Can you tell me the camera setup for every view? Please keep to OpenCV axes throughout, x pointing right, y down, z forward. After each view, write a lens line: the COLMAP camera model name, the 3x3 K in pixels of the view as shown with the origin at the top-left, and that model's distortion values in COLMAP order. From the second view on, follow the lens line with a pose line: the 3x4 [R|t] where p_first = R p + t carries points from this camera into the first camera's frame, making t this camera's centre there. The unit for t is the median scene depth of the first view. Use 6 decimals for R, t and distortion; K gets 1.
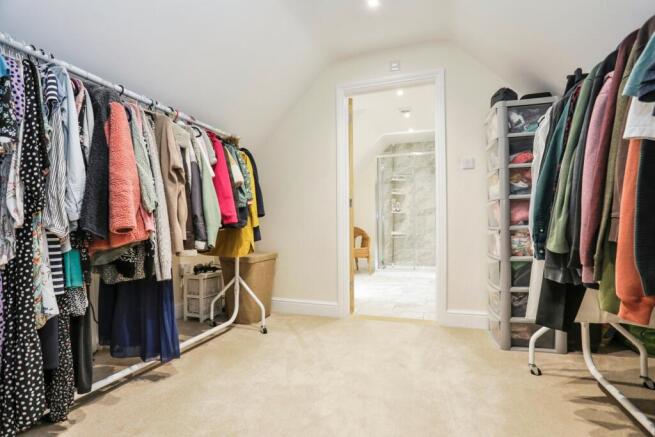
lens RADIAL K [[317.4, 0, 327.7], [0, 317.4, 211.9], [0, 0, 1]] dist [-0.038860, 0.021434]
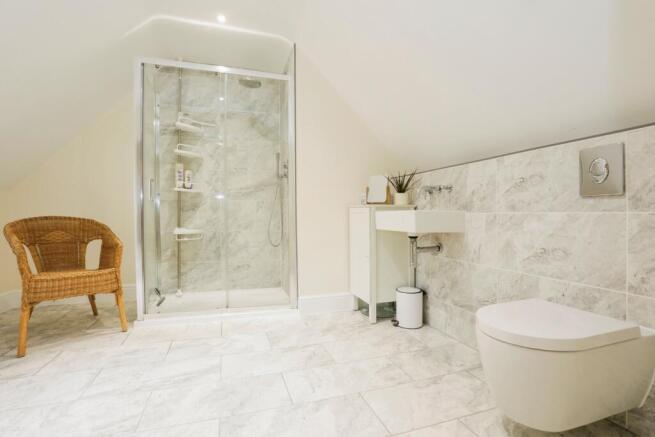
lens RADIAL K [[317.4, 0, 327.7], [0, 317.4, 211.9], [0, 0, 1]] dist [-0.038860, 0.021434]
pose [[0.788680, -0.007436, 0.614759, 0.084933], [-0.013644, 0.999469, 0.029593, 0.017568], [-0.614652, -0.031727, 0.788160, 0.452572]]
